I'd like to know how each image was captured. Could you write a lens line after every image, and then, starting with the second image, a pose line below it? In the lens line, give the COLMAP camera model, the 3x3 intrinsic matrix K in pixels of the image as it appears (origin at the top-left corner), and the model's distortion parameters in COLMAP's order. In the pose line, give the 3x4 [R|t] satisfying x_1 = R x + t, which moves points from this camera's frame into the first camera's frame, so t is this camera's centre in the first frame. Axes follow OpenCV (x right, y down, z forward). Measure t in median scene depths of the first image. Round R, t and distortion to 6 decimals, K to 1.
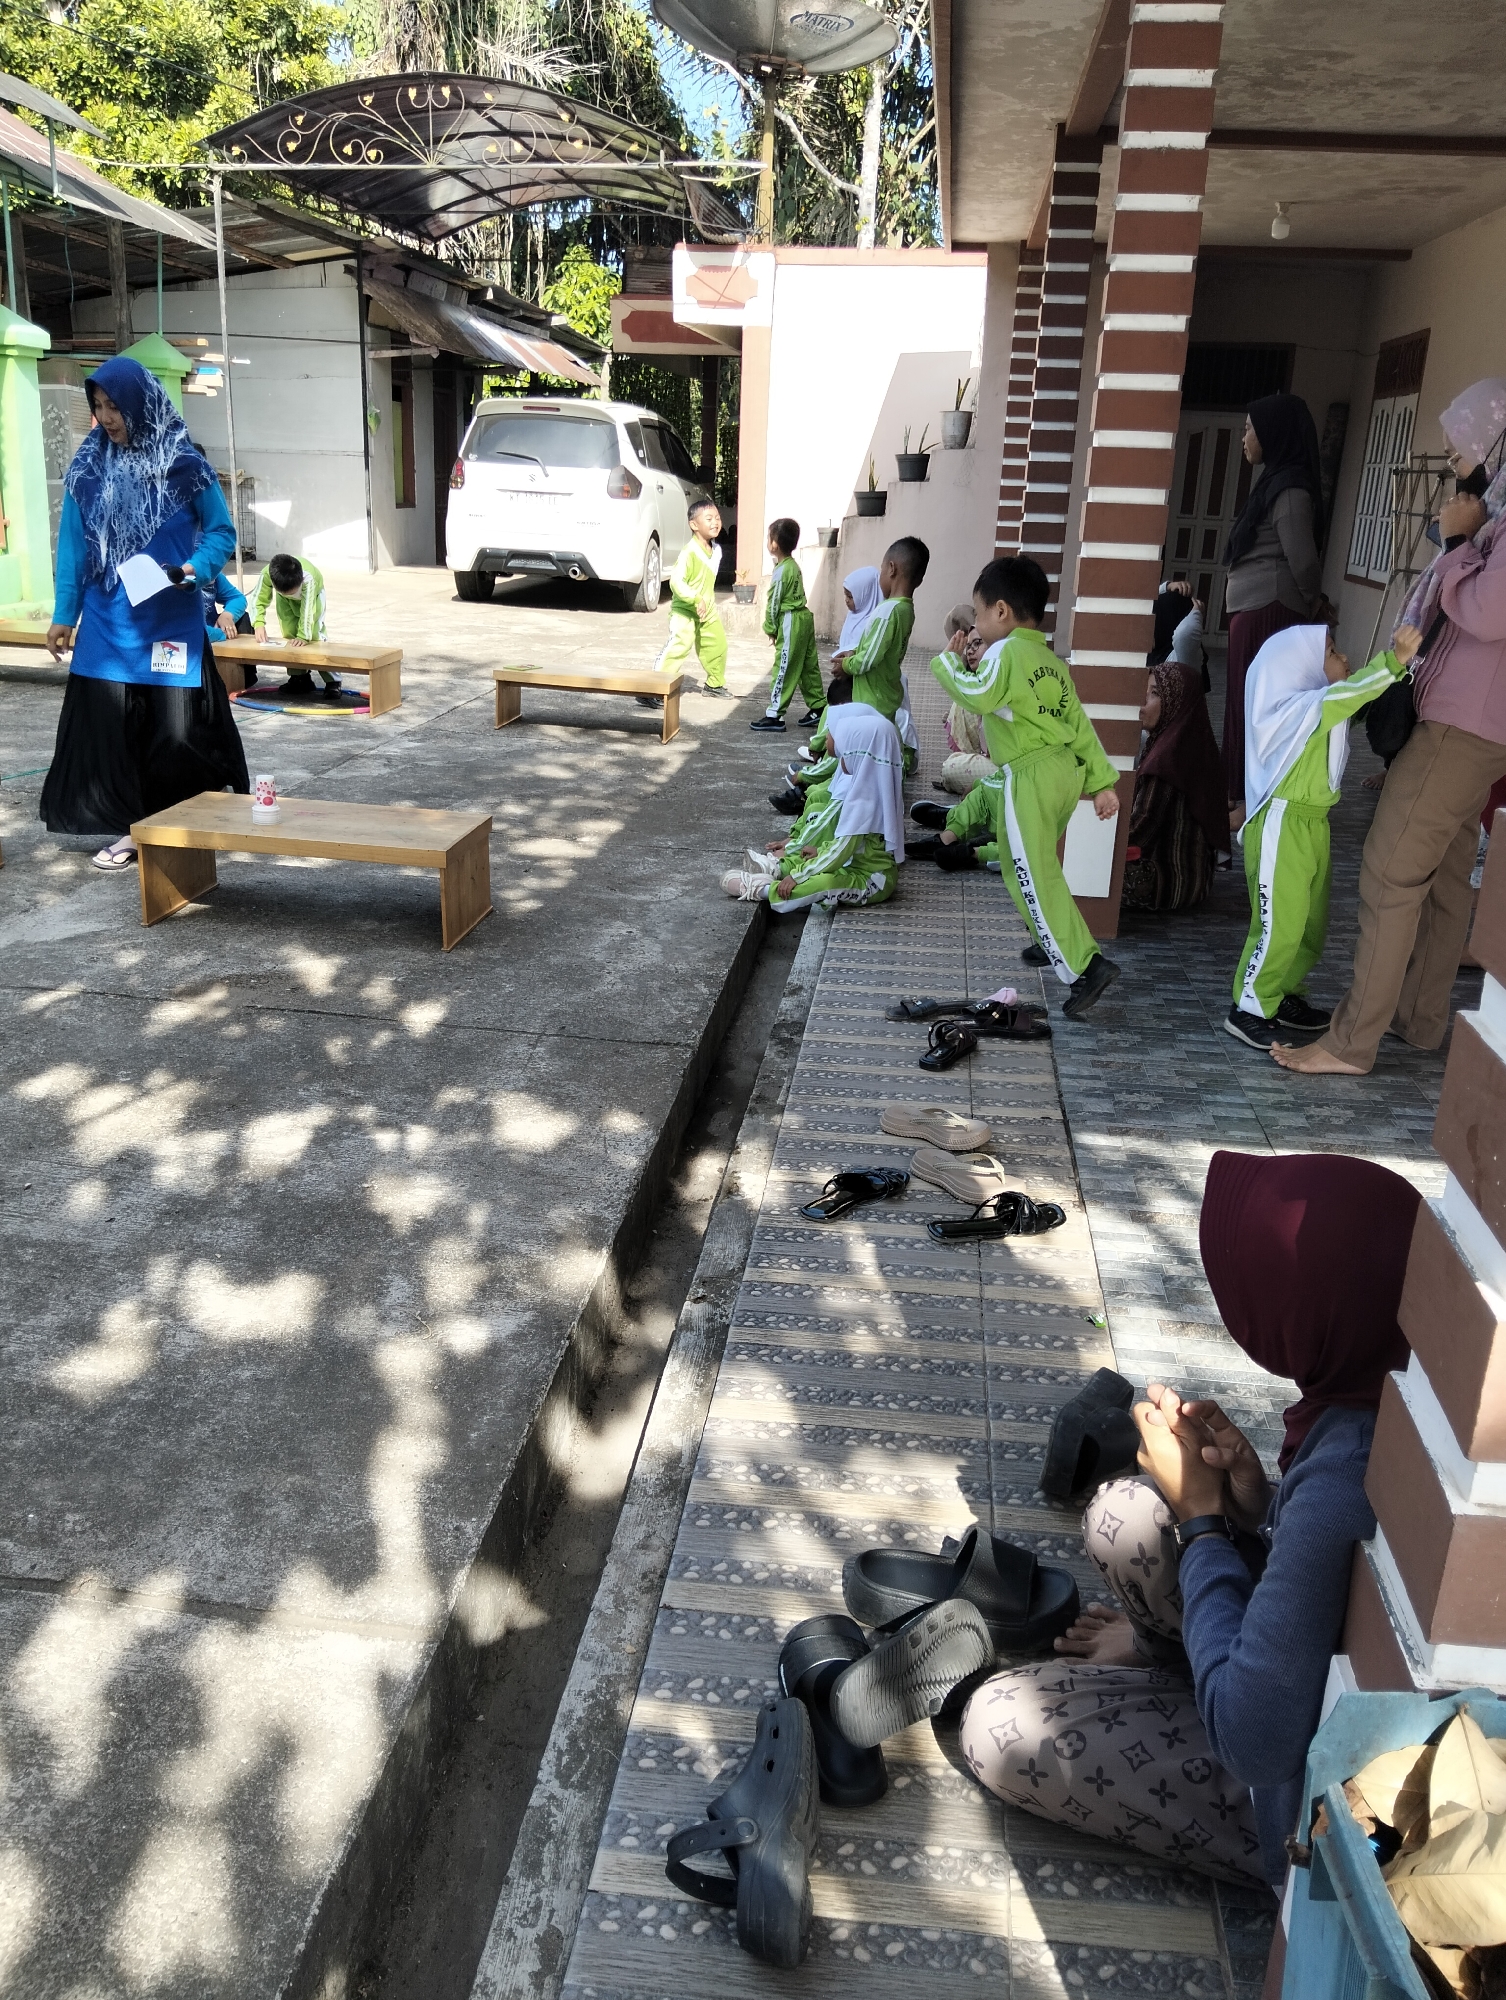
lens RADIAL K [[1639.2, 0, 753.0], [0, 1639.2, 1000.0], [0, 0, 1]] dist [-0.003391, -0.006363]
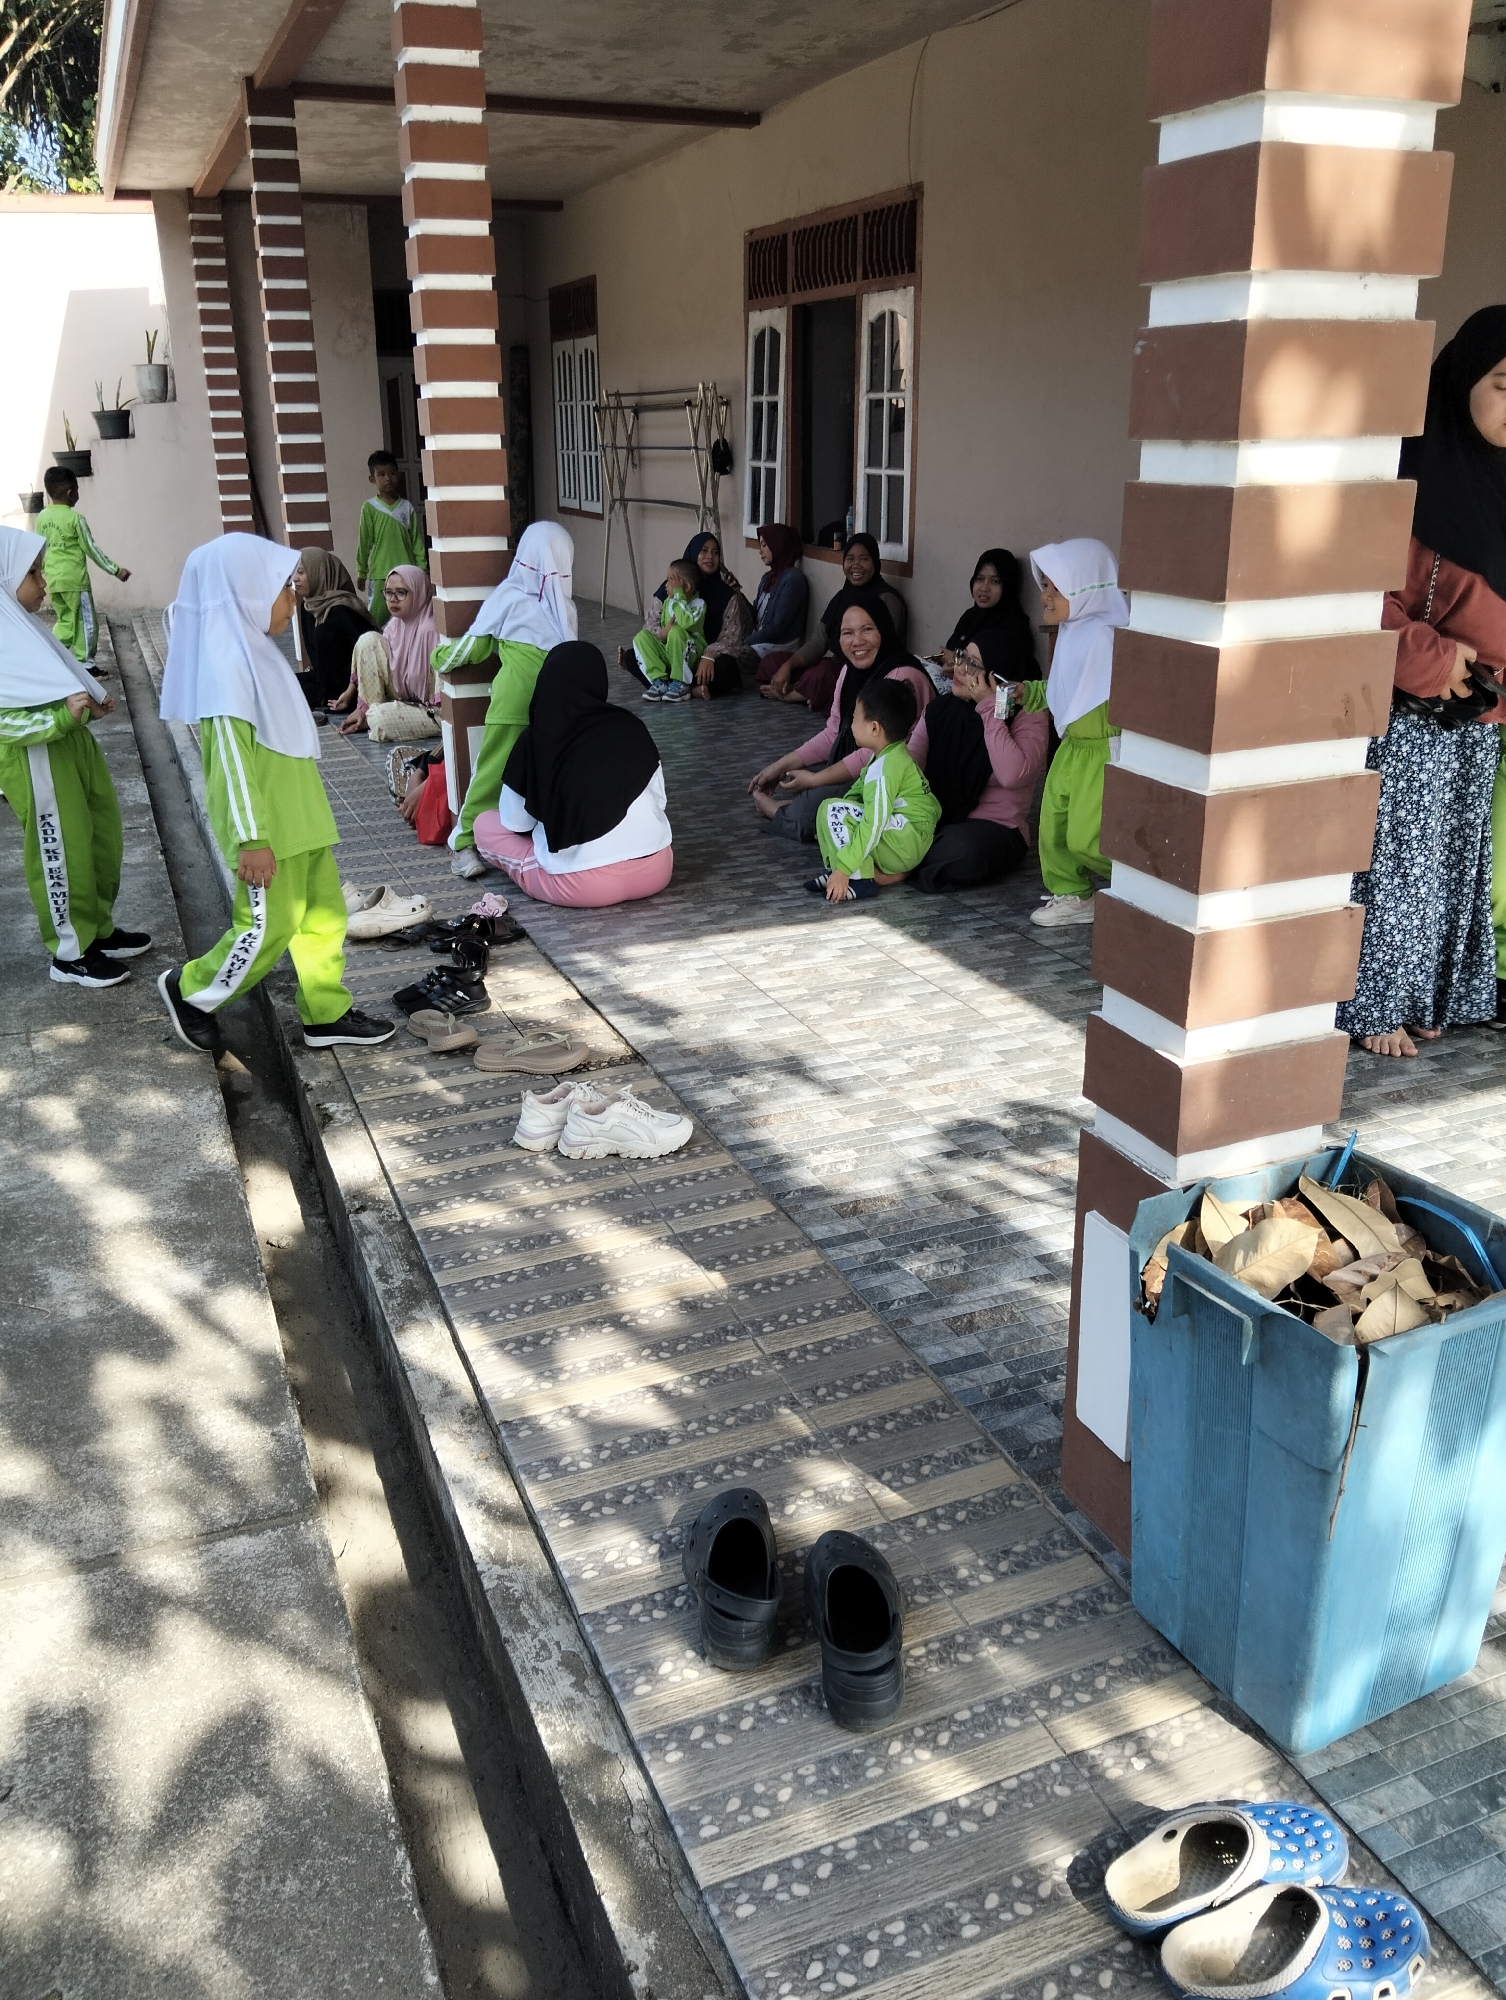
lens RADIAL K [[1656.7, 0, 753.0], [0, 1656.7, 1000.0], [0, 0, 1]] dist [0.089577, -0.168685]
pose [[0.870696, -0.201882, 0.448478, -0.099711], [0.190823, 0.979106, 0.070270, 0.007267], [-0.453294, 0.024396, 0.891027, -0.038889]]
